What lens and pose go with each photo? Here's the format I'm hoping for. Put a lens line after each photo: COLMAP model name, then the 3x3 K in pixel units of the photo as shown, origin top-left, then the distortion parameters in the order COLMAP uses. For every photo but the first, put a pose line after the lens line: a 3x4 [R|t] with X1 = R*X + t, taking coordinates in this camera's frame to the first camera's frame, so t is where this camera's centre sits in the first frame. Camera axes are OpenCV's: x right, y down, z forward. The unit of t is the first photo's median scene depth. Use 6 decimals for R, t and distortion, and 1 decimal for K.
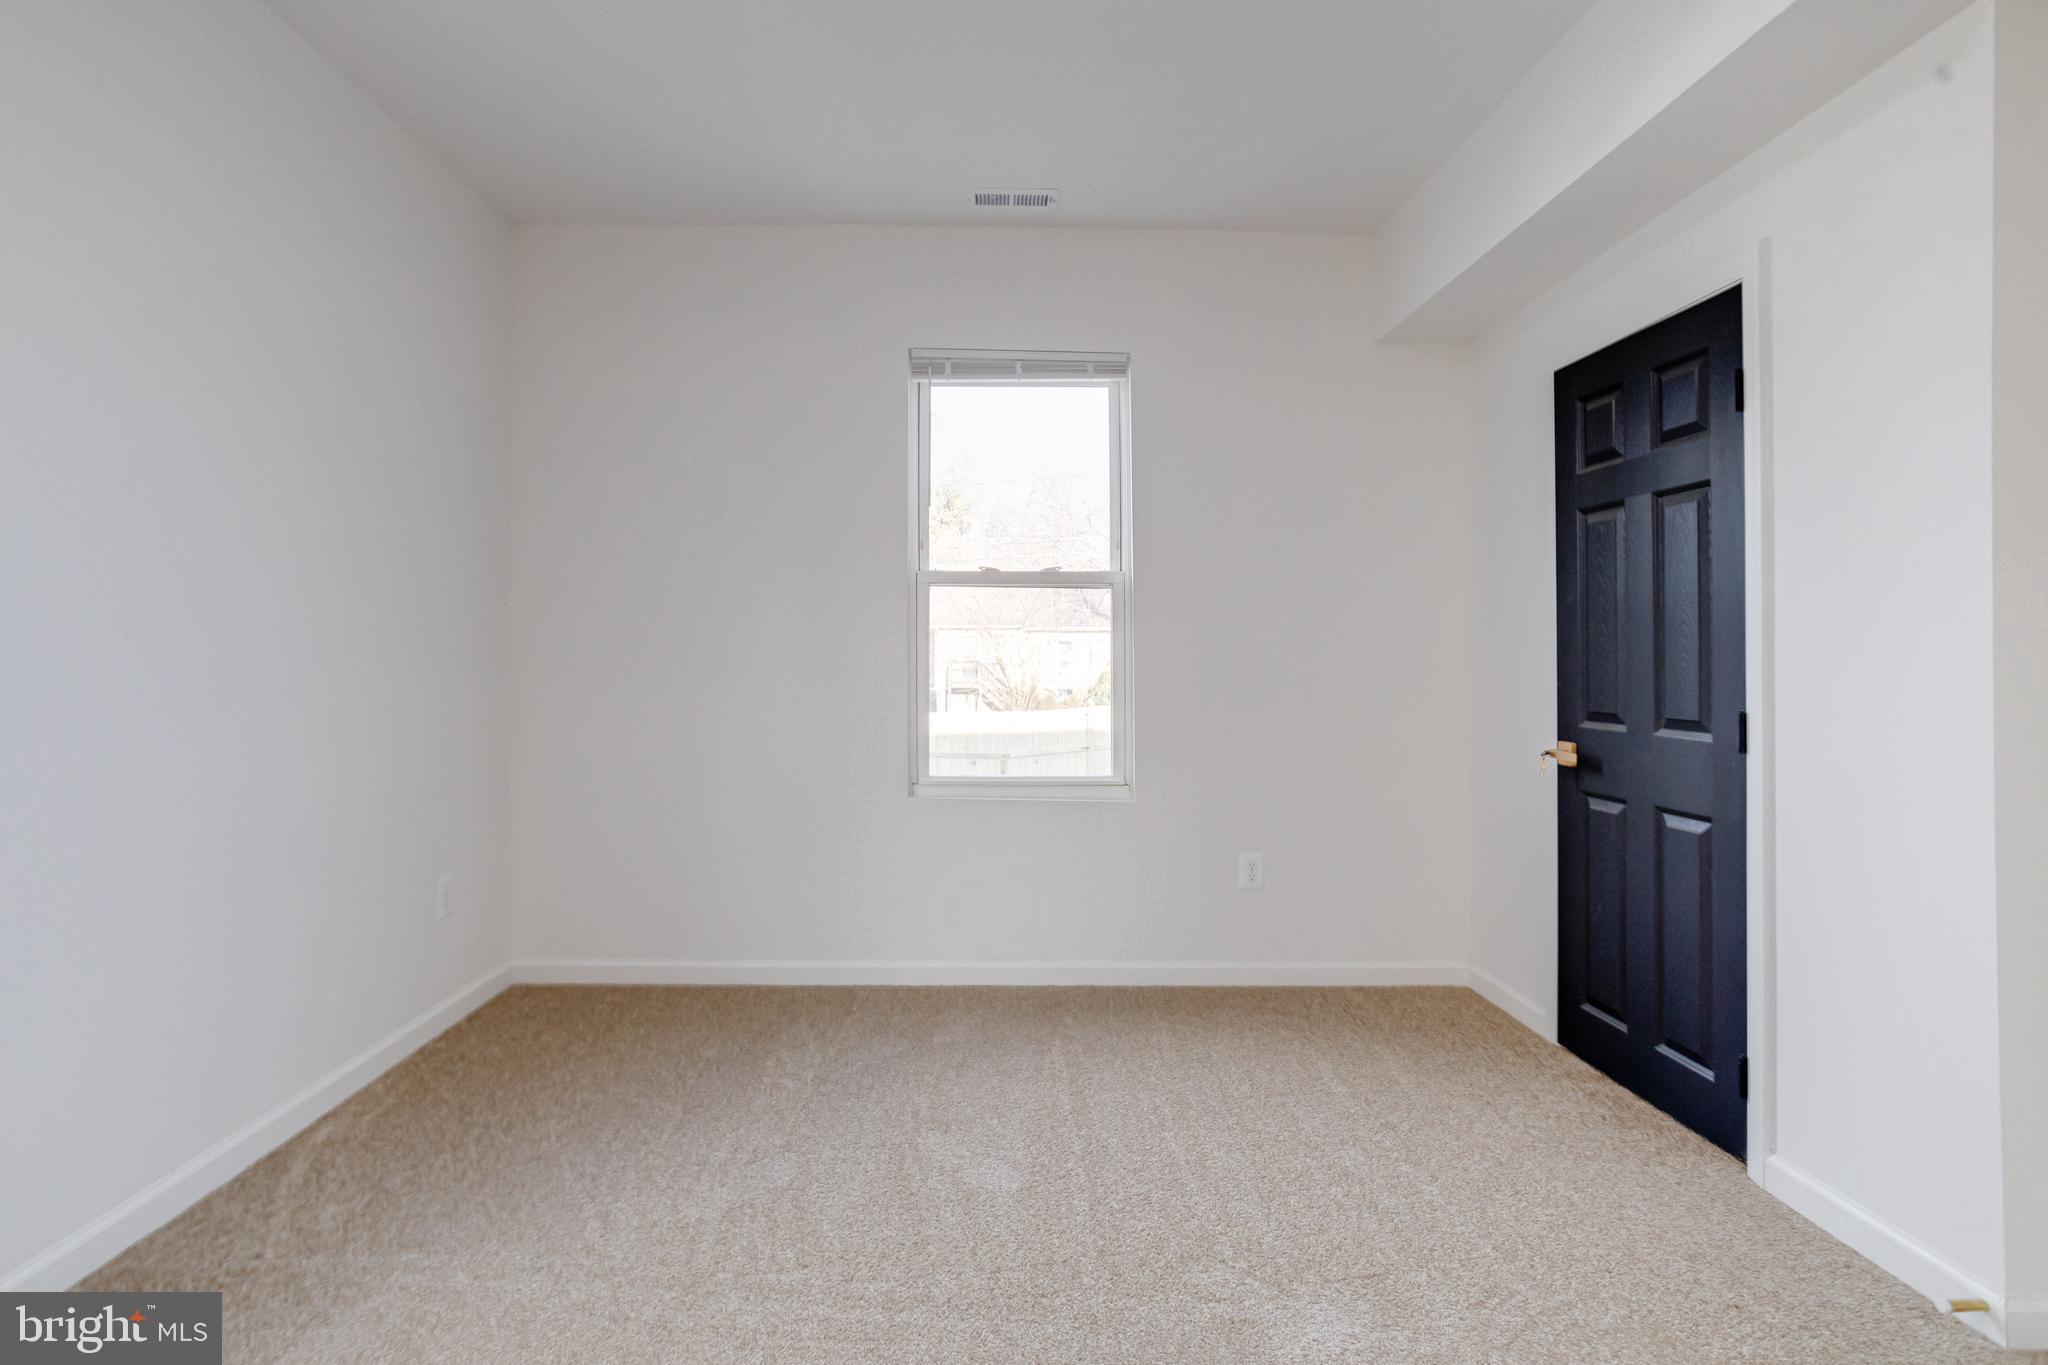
lens RADIAL K [[1012.6, 0, 1024.0], [0, 1012.6, 682.5], [0, 0, 1]] dist [-0.029471, 0.016791]
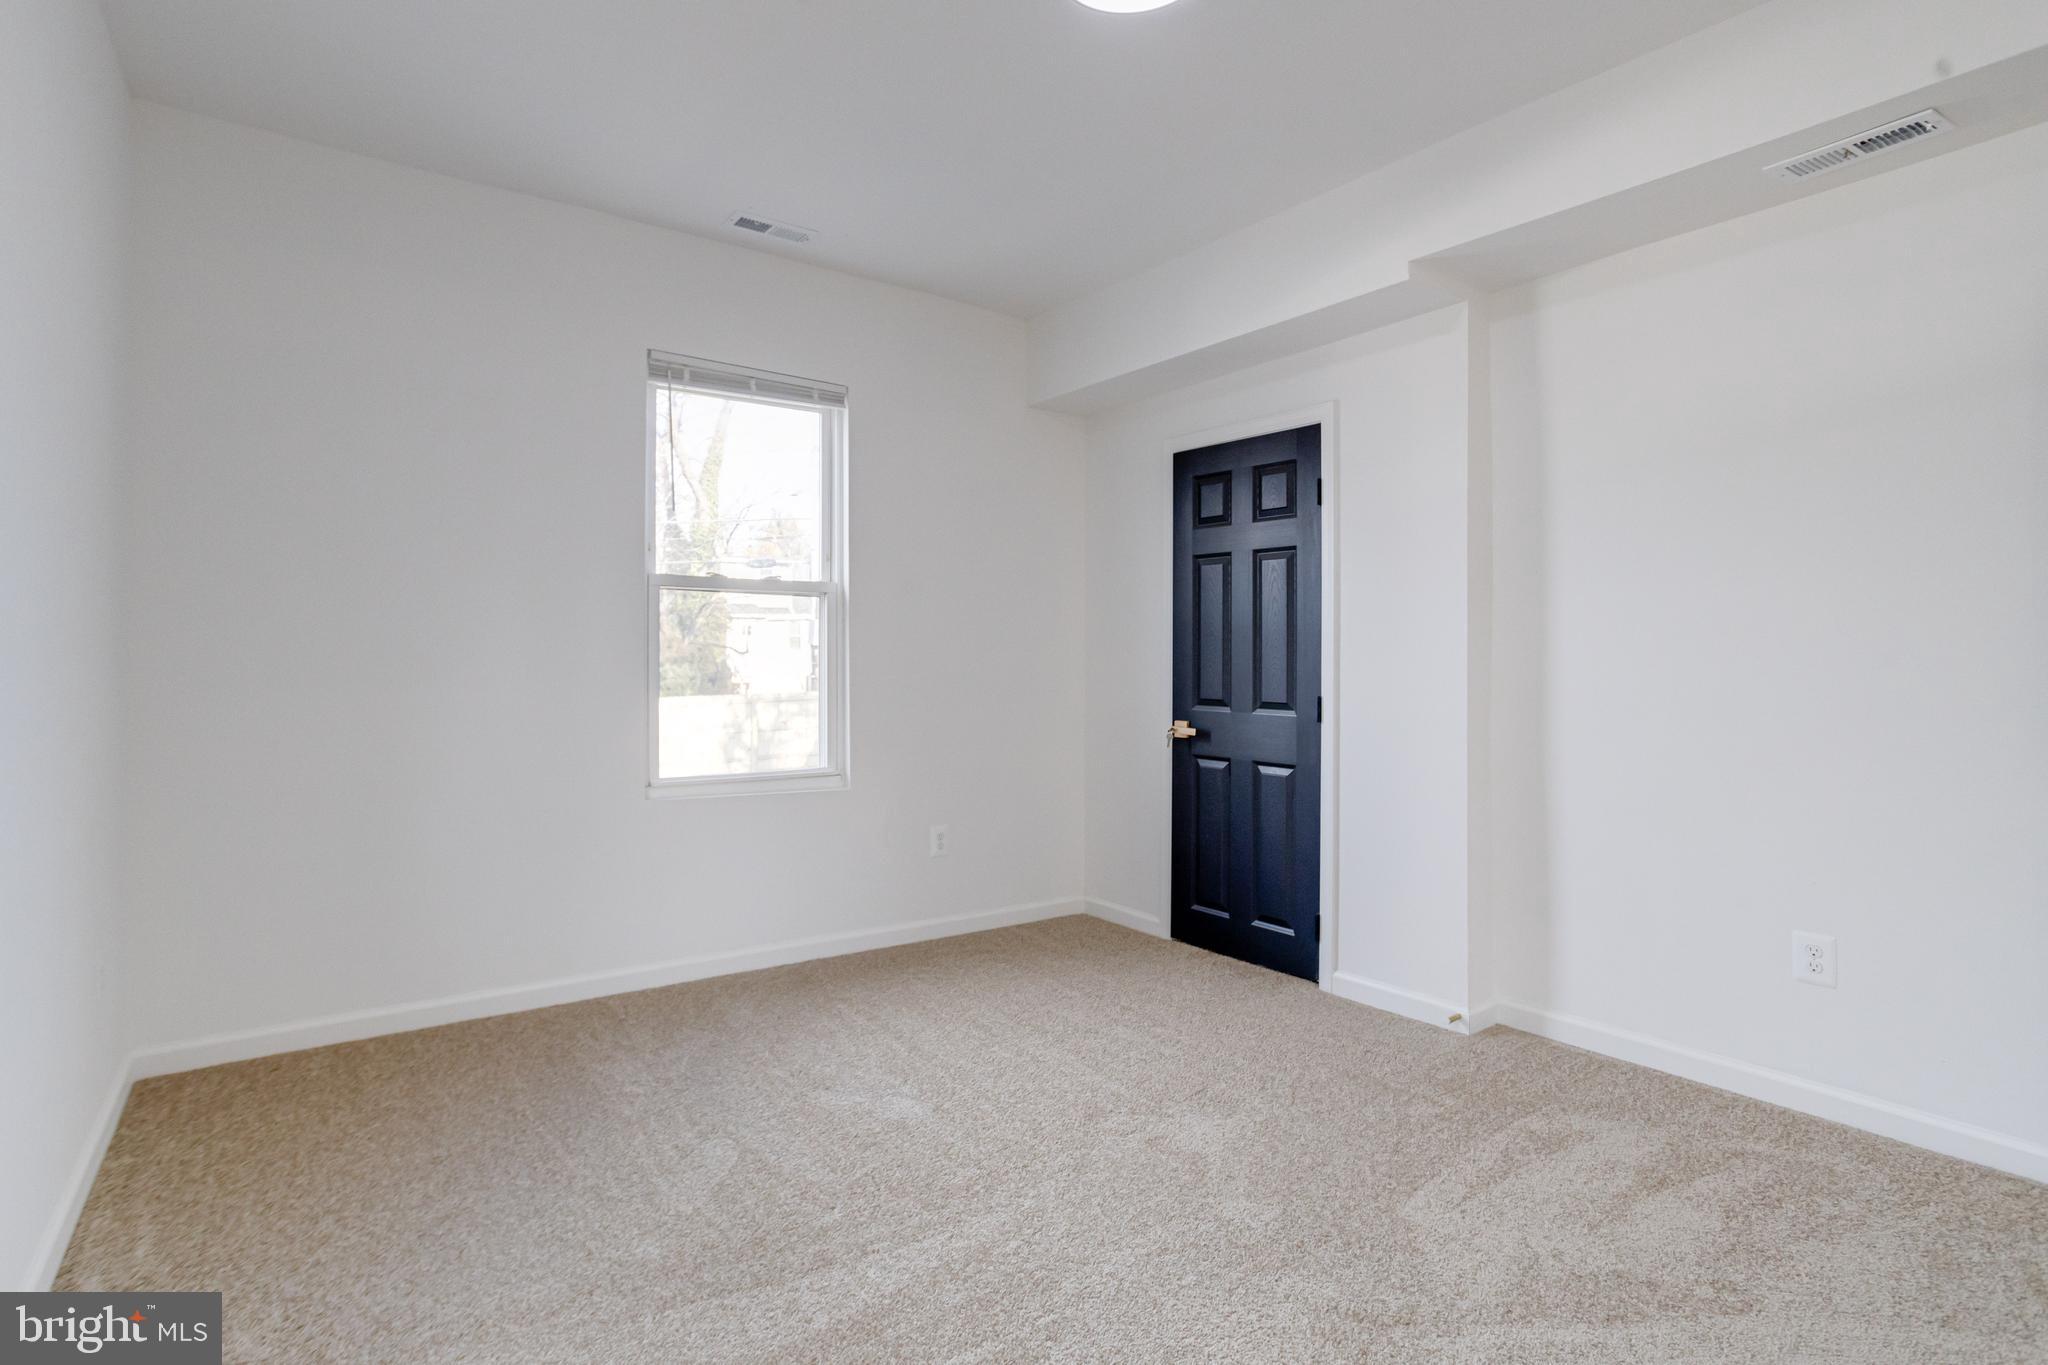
lens RADIAL K [[993.0, 0, 1027.1], [0, 993.0, 696.3], [0, 0, 1]] dist [-0.049319, 0.027166]
pose [[0.822904, -0.020946, 0.567794, -0.426283], [0.011379, 0.999727, 0.020388, -0.005688], [-0.568067, -0.010316, 0.822918, -0.012569]]
